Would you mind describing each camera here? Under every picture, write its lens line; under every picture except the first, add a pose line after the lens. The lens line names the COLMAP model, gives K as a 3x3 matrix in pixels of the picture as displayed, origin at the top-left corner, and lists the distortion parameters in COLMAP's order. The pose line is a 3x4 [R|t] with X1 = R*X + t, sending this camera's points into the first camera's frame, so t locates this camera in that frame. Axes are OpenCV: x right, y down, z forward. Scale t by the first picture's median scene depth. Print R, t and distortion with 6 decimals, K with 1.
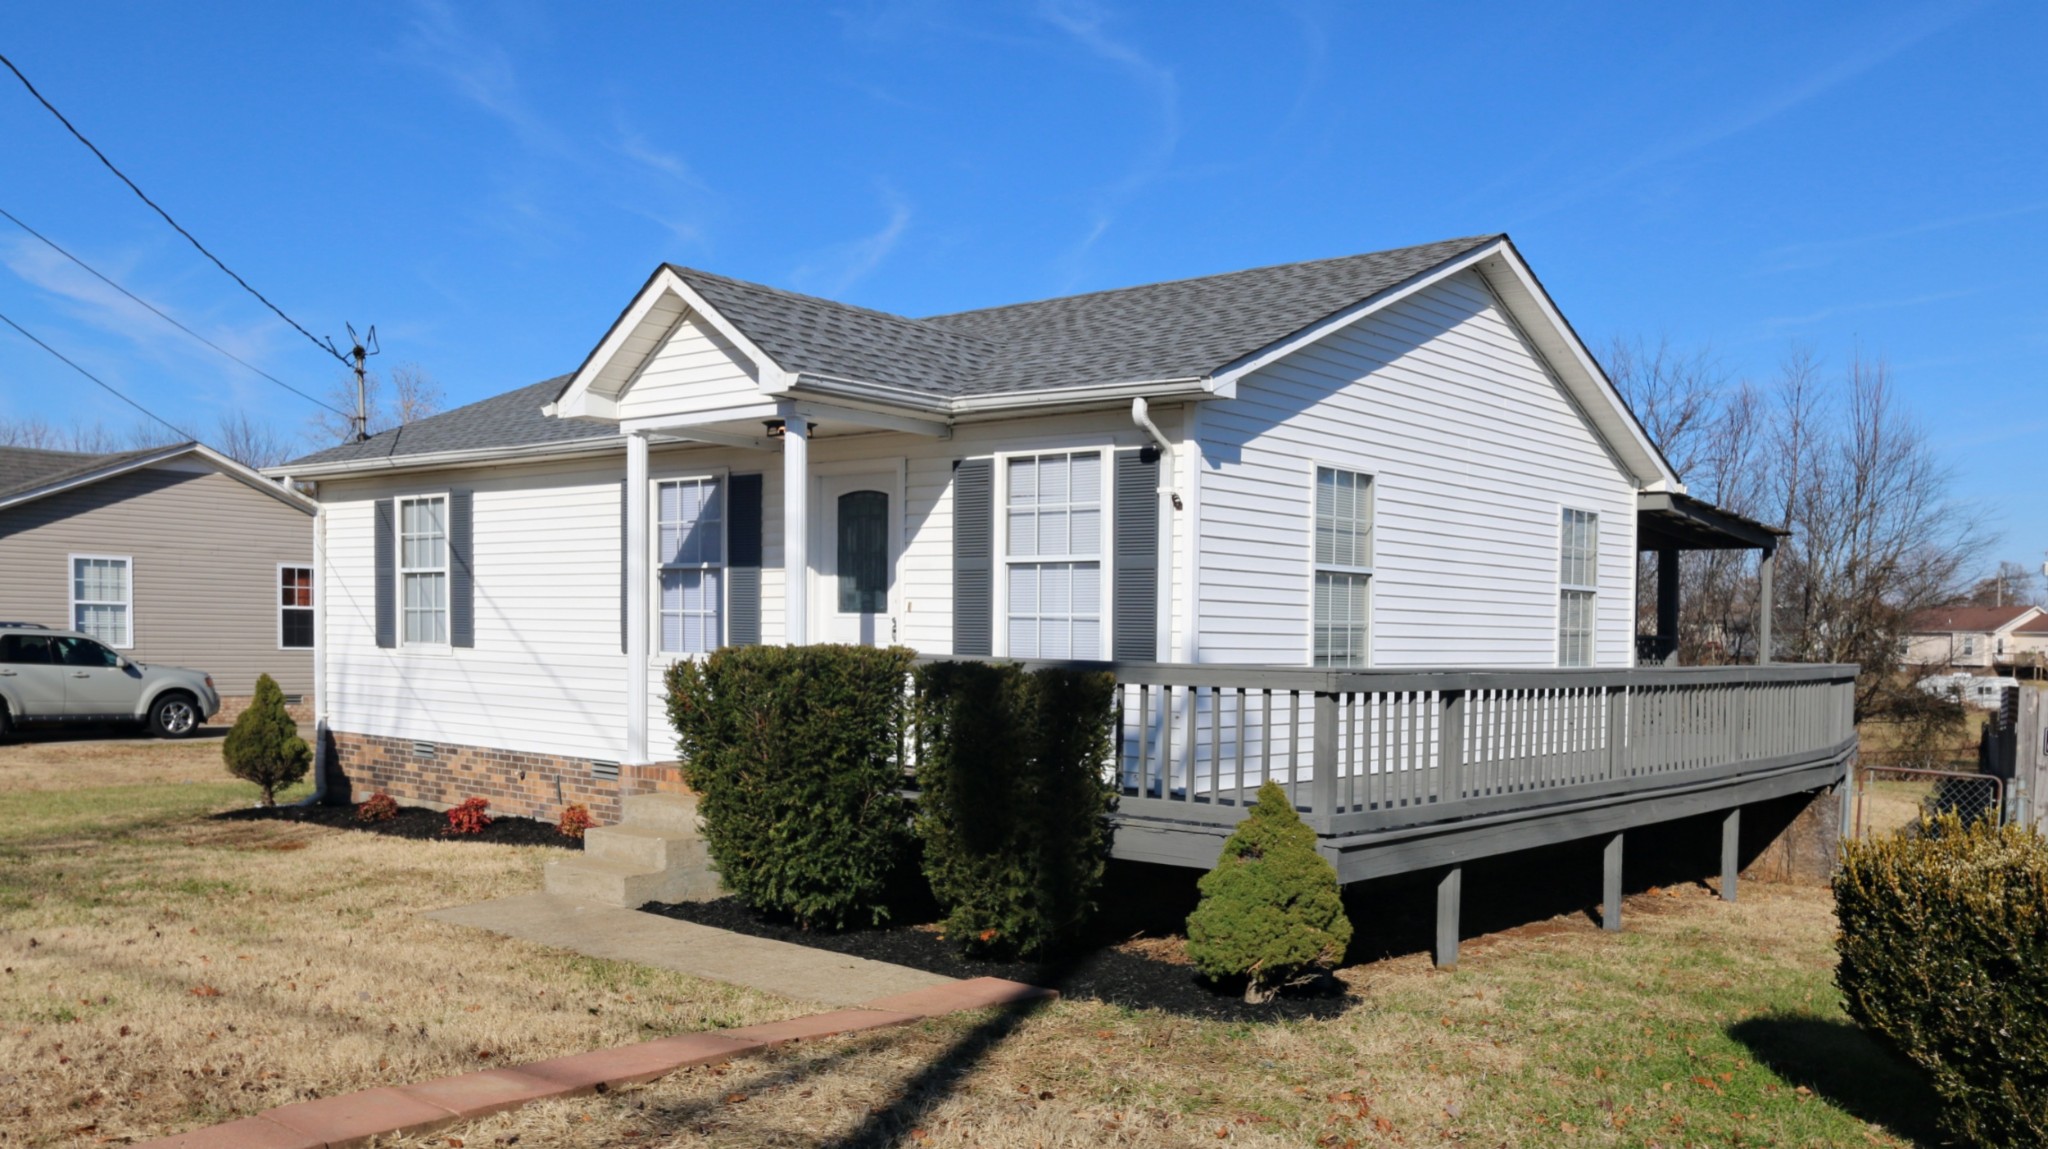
lens RADIAL K [[1633.7, 0, 1022.0], [0, 1633.7, 567.3], [0, 0, 1]] dist [0.031926, 0.011154]
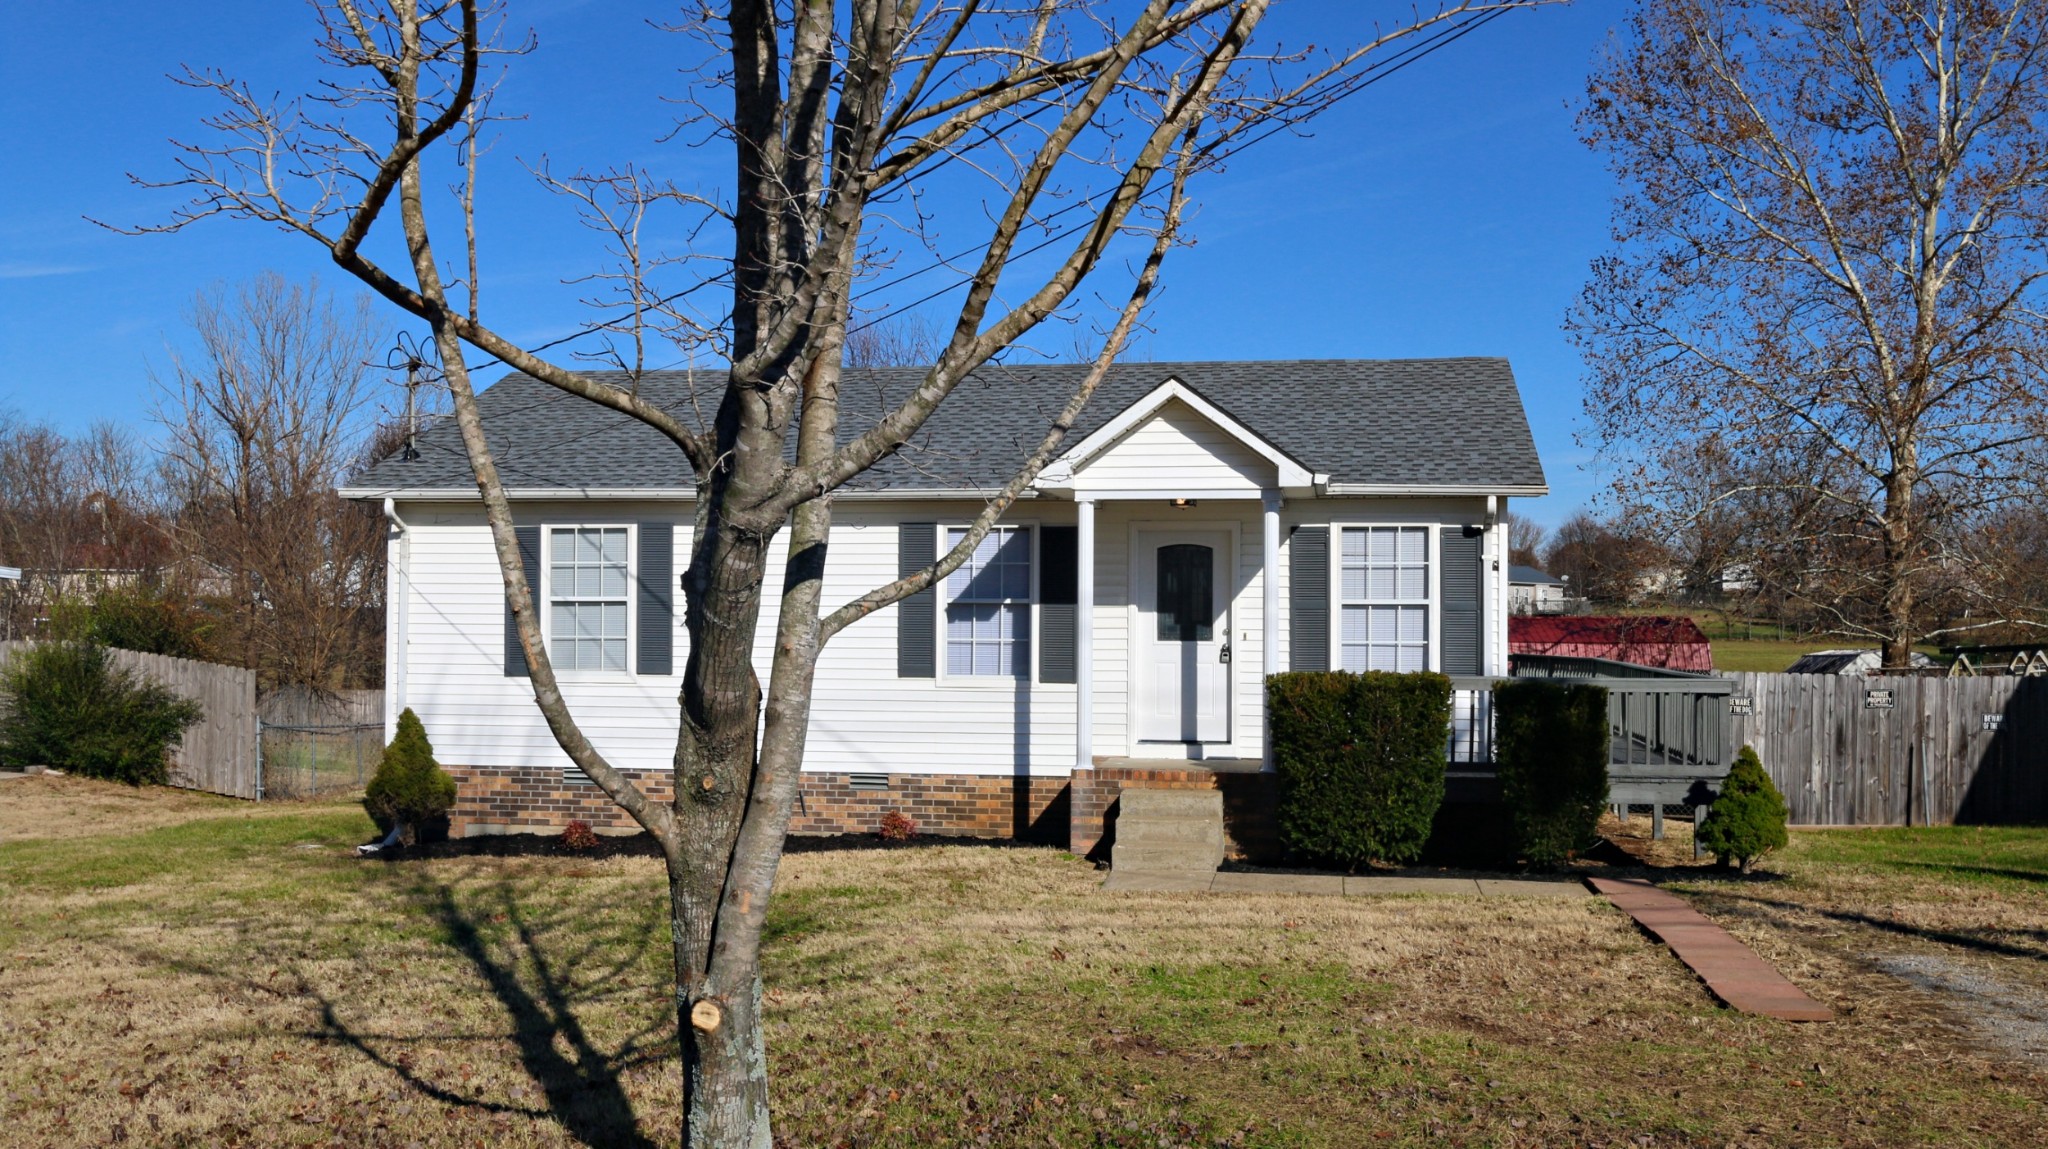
lens RADIAL K [[1982.5, 0, 1038.5], [0, 1982.5, 577.6], [0, 0, 1]] dist [0.047129, 0.000000]
pose [[0.836642, -0.005390, 0.547724, -0.849577], [-0.011694, 0.999548, 0.027699, -0.051226], [-0.547626, -0.029579, 0.836200, -0.181726]]
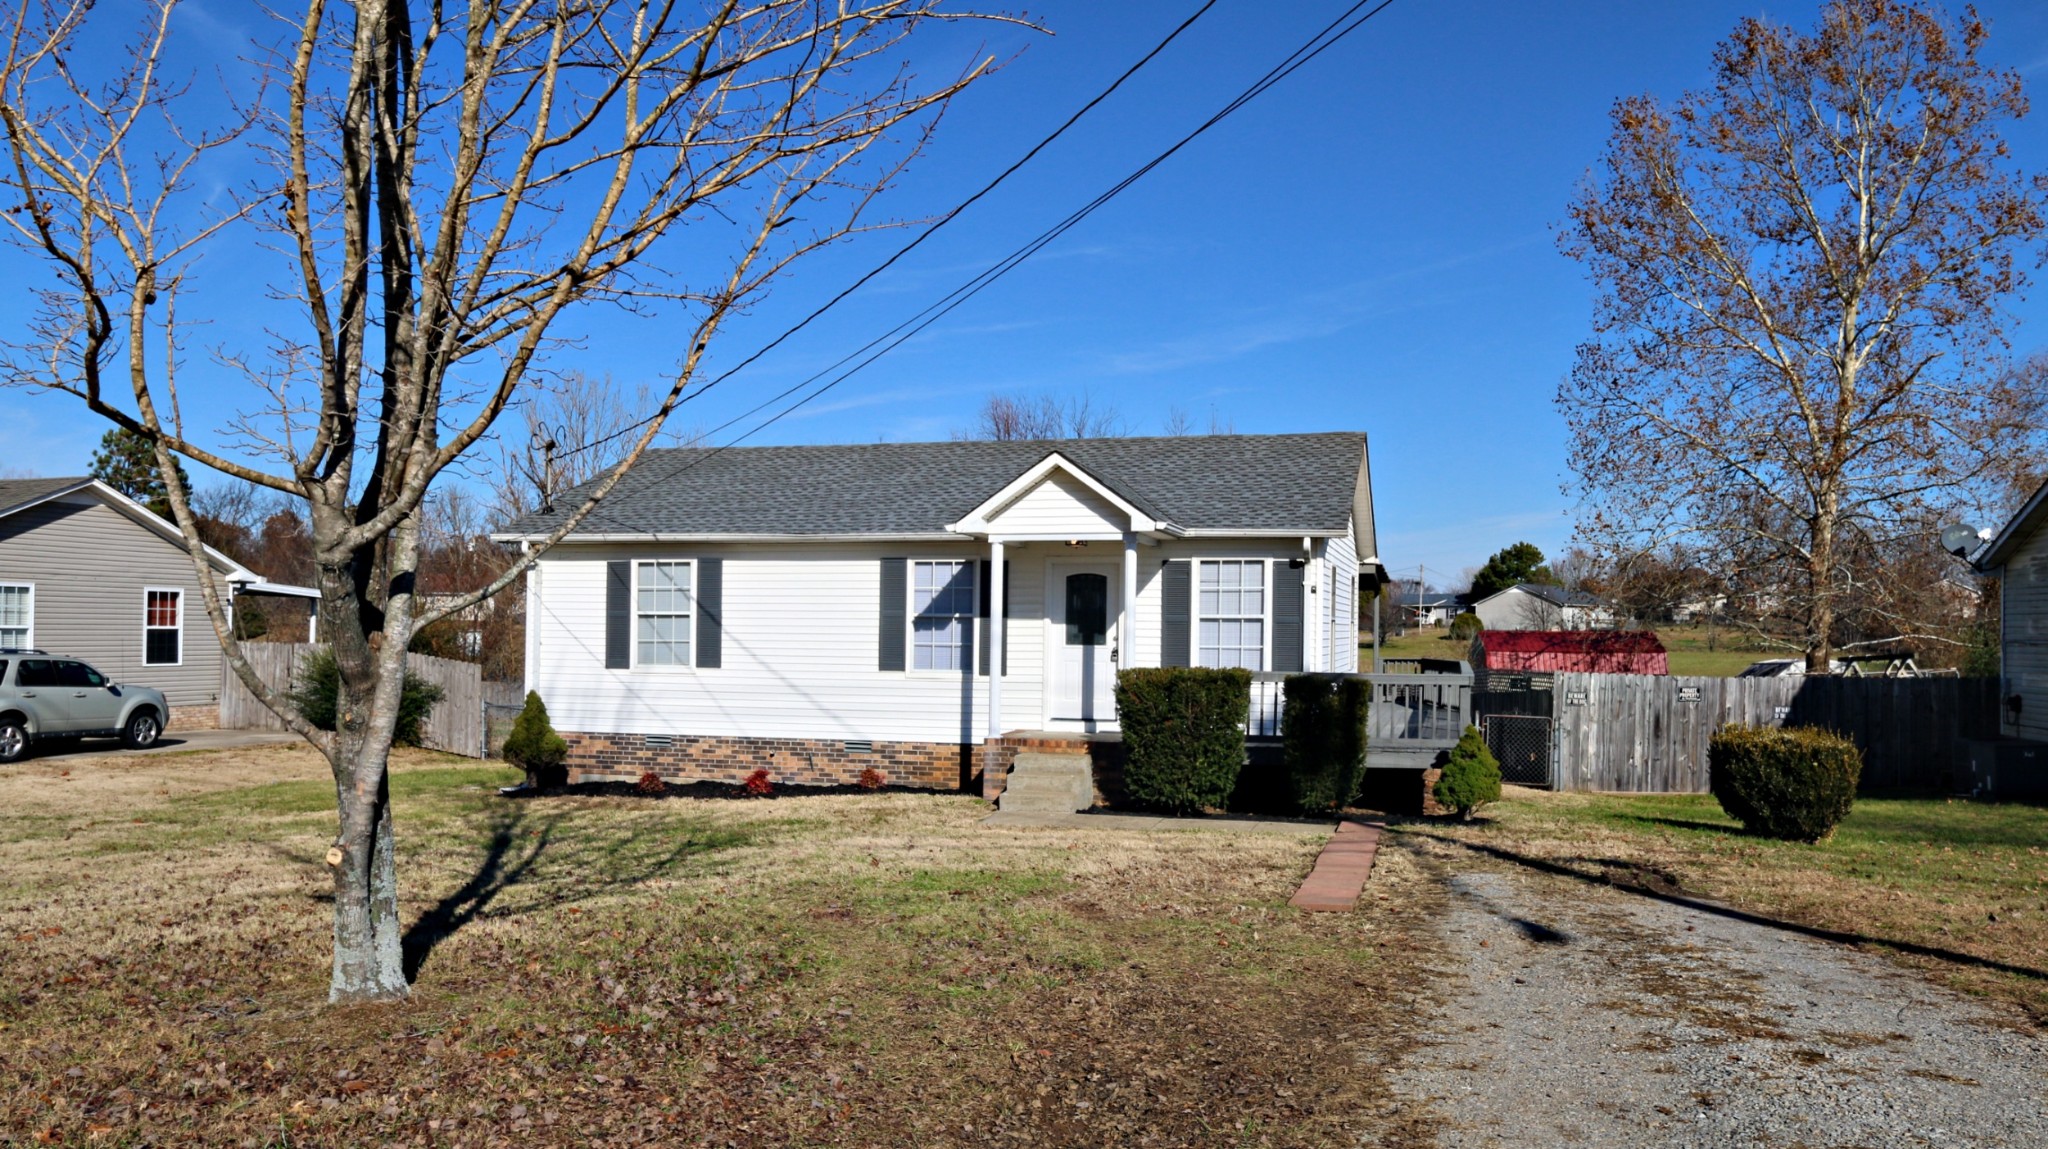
lens RADIAL K [[1560.9, 0, 1020.7], [0, 1560.9, 569.4], [0, 0, 1]] dist [0.001497, 0.037668]
pose [[0.889605, 0.005024, 0.456703, -0.743995], [-0.010250, 0.999907, 0.008967, -0.053698], [-0.456615, -0.012658, 0.889574, -0.347156]]
